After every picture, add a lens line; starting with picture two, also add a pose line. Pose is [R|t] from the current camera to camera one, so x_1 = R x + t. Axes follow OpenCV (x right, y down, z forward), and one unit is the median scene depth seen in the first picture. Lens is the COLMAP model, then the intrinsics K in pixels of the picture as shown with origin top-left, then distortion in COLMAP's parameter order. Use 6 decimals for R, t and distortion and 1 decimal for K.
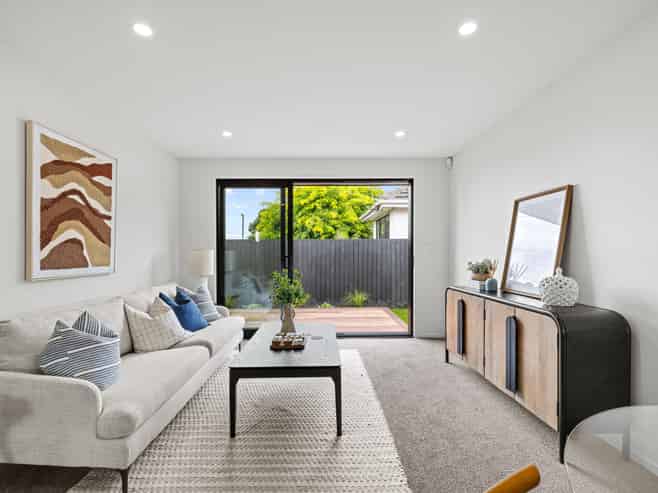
lens RADIAL K [[312.4, 0, 328.5], [0, 312.4, 253.3], [0, 0, 1]] dist [-0.023838, -0.000086]
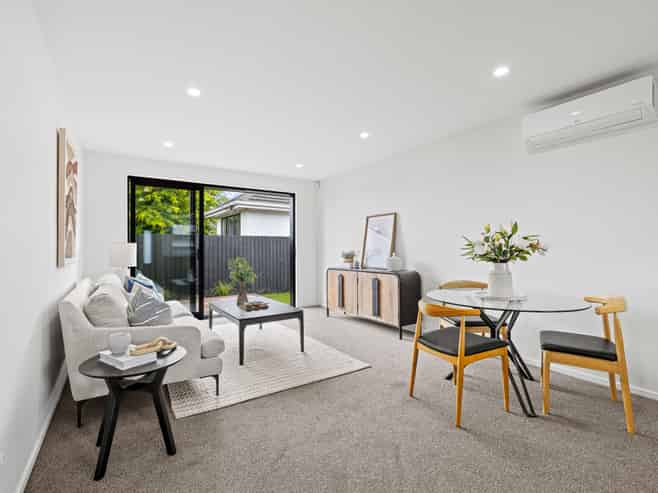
lens RADIAL K [[308.1, 0, 329.0], [0, 308.1, 246.5], [0, 0, 1]] dist [0.000383, 0.000018]
pose [[0.837424, 0.004877, 0.546532, -0.508777], [0.001277, 0.999940, -0.010880, 0.017238], [-0.546552, 0.009809, 0.837368, -0.337243]]
